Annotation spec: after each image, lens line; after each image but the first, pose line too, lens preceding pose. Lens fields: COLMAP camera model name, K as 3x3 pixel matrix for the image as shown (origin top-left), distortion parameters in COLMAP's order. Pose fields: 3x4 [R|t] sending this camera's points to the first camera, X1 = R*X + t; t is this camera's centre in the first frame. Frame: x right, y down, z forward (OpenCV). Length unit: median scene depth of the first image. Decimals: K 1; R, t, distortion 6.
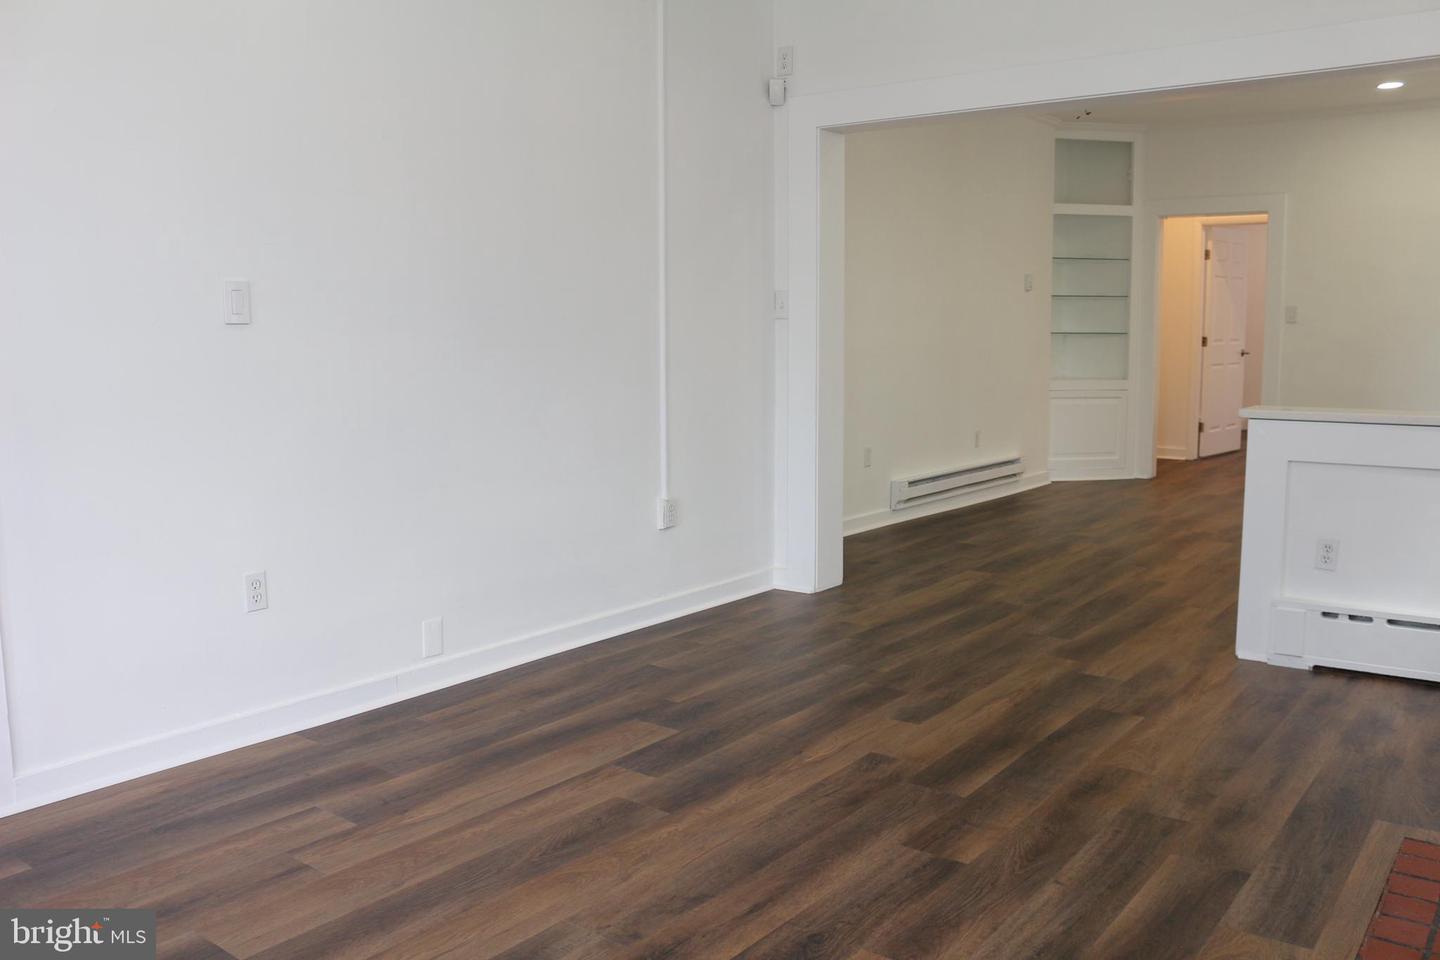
lens RADIAL K [[1189.5, 0, 721.4], [0, 1189.5, 485.9], [0, 0, 1]] dist [-0.150124, 0.113995]
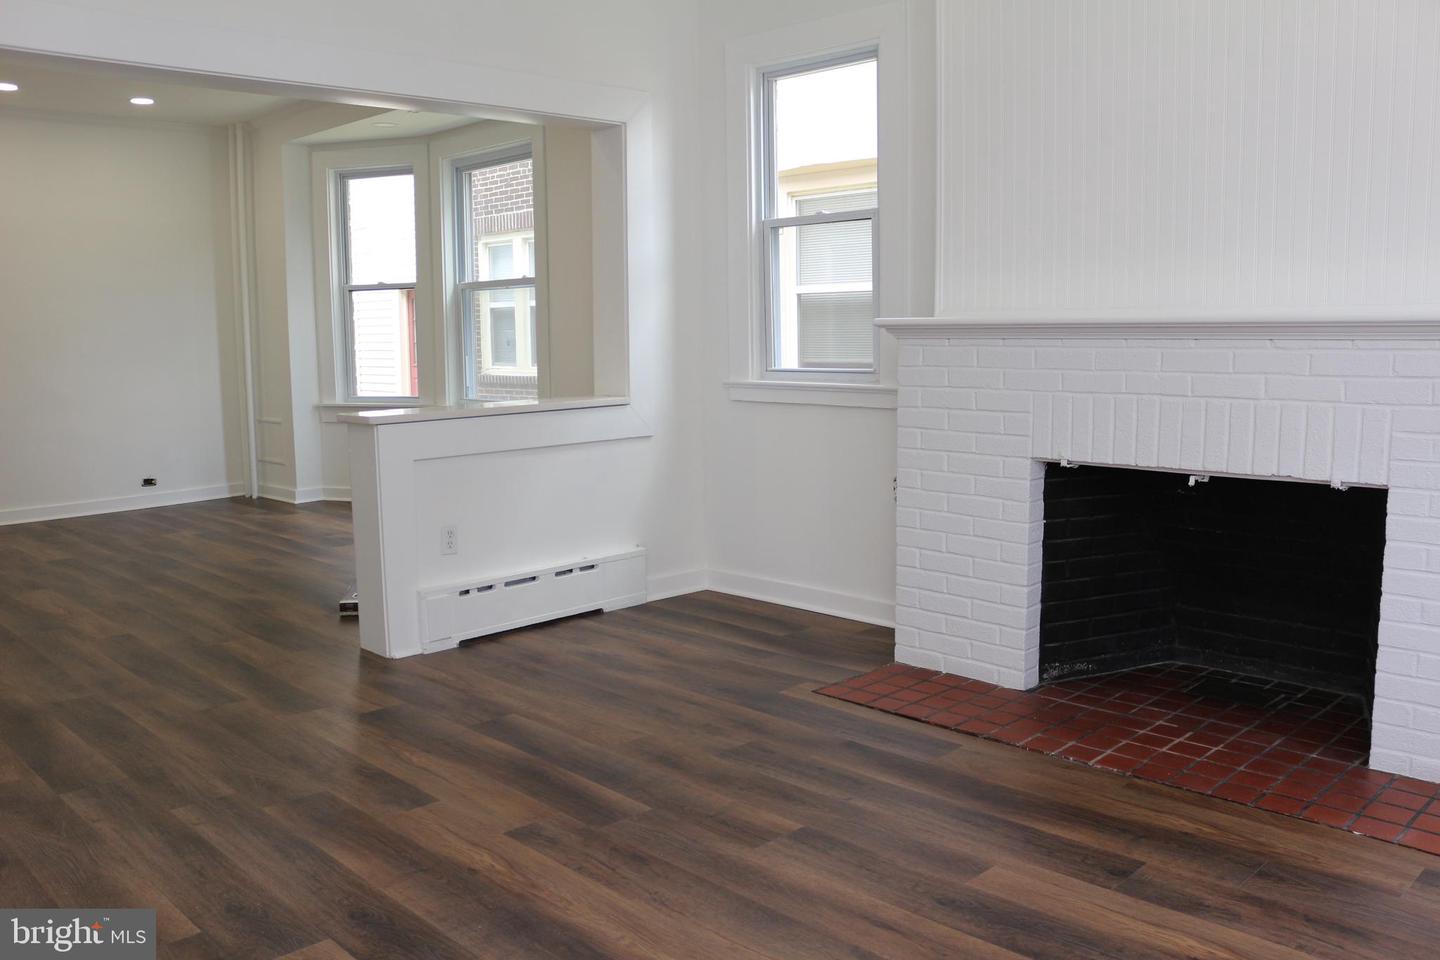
lens RADIAL K [[1189.5, 0, 721.4], [0, 1189.5, 485.9], [0, 0, 1]] dist [-0.150124, 0.113995]
pose [[0.126419, -0.123618, 0.984244, -0.585504], [0.143008, 0.984111, 0.105233, -0.078497], [-0.981614, 0.127451, 0.142089, 0.620421]]
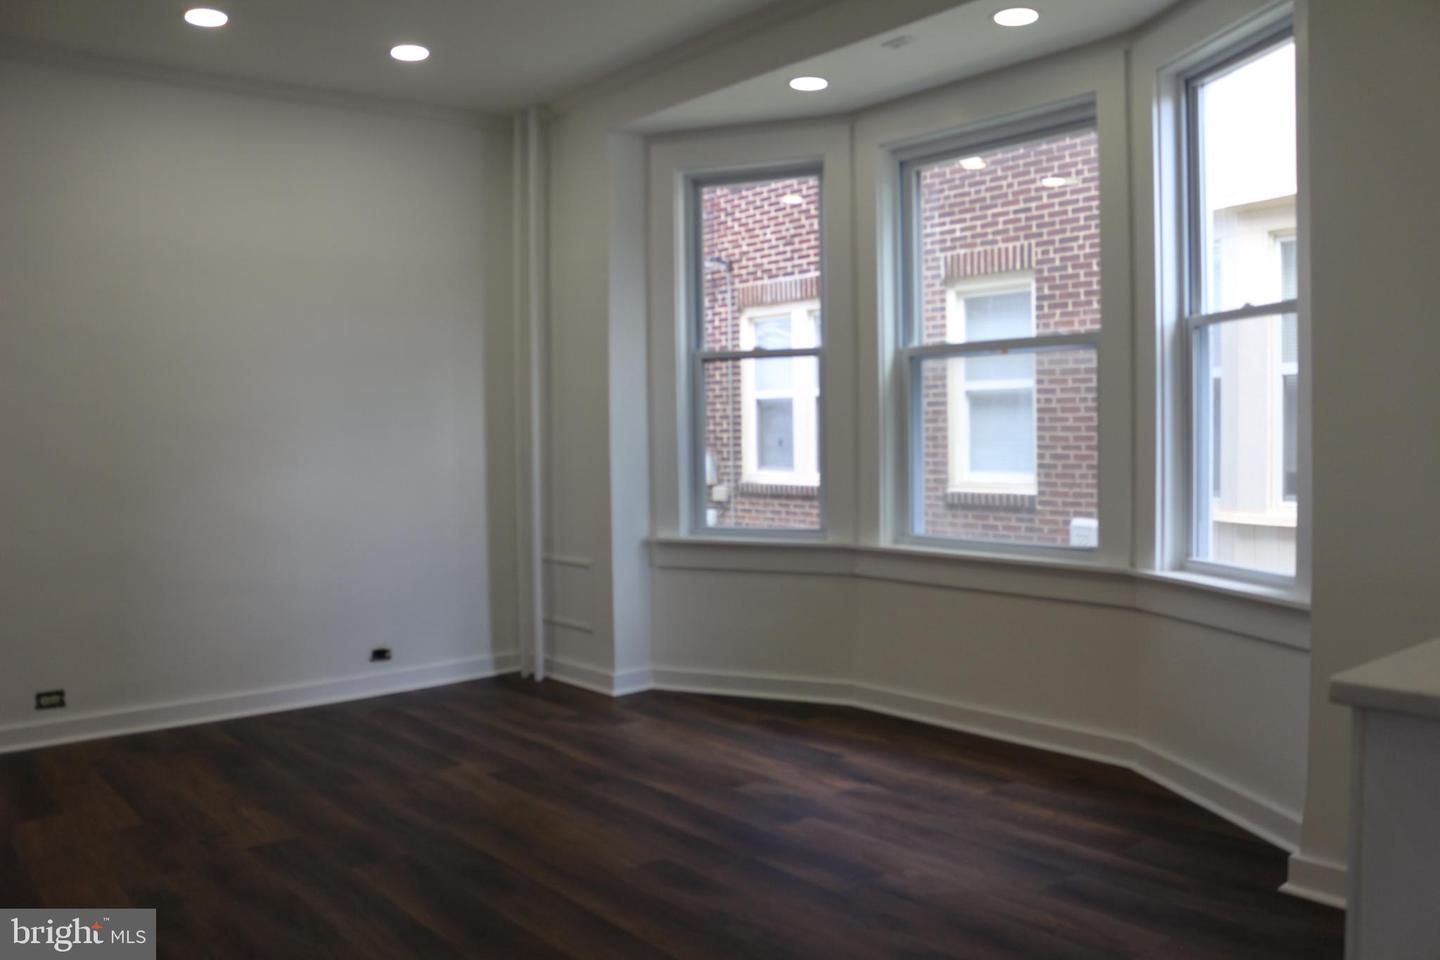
lens RADIAL K [[1189.5, 0, 721.4], [0, 1189.5, 485.9], [0, 0, 1]] dist [-0.150124, 0.113995]
pose [[0.221789, -0.040573, 0.974250, 0.155633], [0.141125, 0.989950, 0.009100, -0.170058], [-0.964828, 0.135473, 0.225286, 1.258010]]
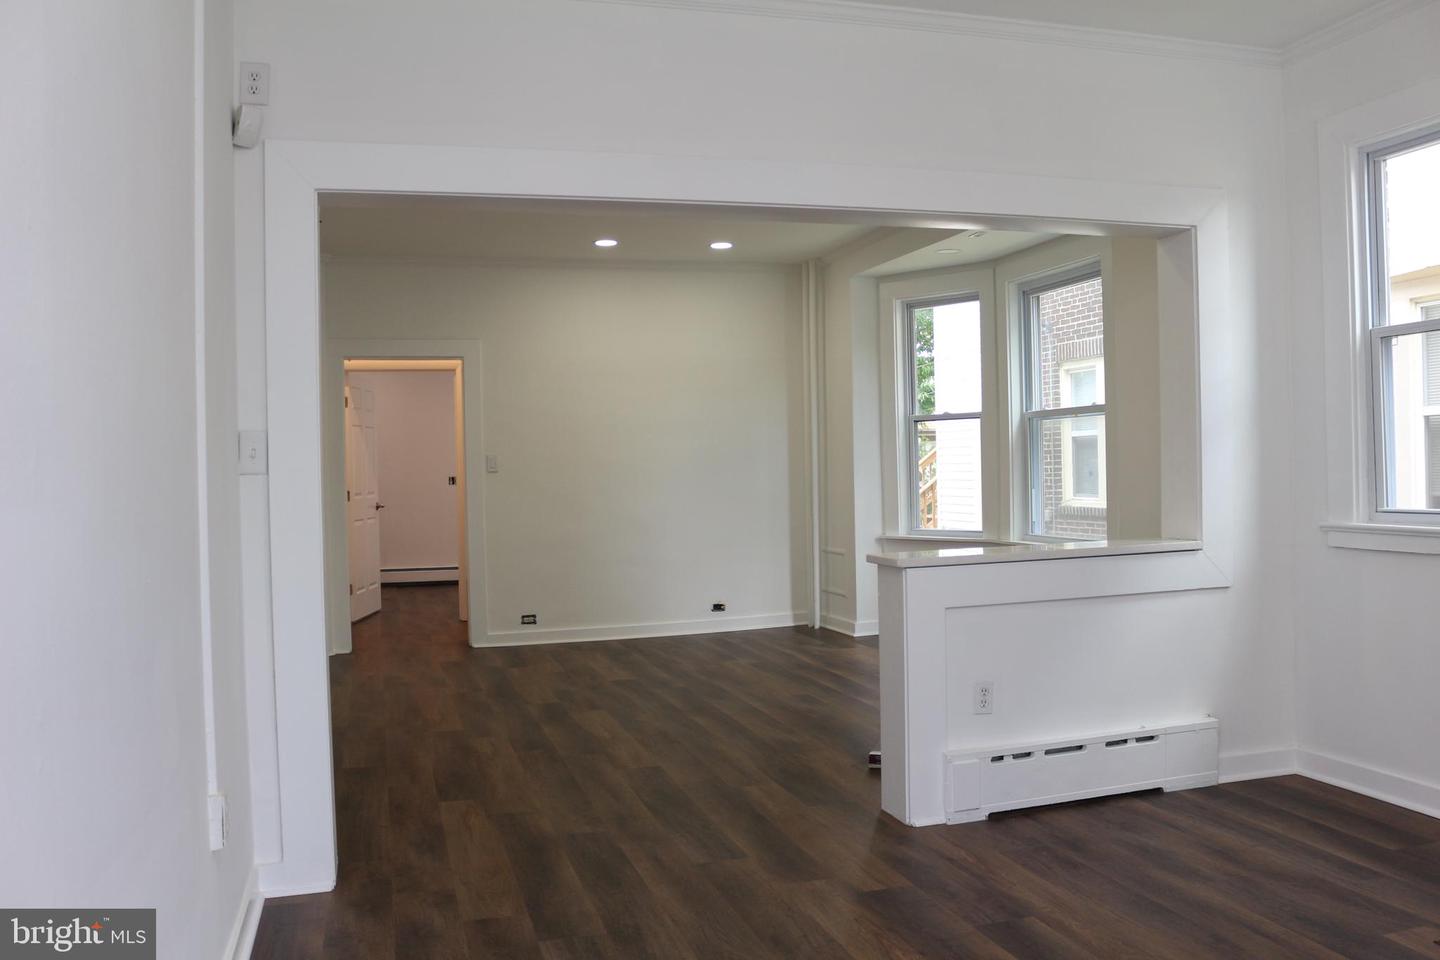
lens RADIAL K [[1189.5, 0, 721.4], [0, 1189.5, 485.9], [0, 0, 1]] dist [-0.150124, 0.113995]
pose [[0.581008, -0.016790, 0.813725, -0.447982], [0.125469, 0.989684, -0.069166, -0.084346], [-0.804169, 0.142283, 0.577120, 0.617166]]
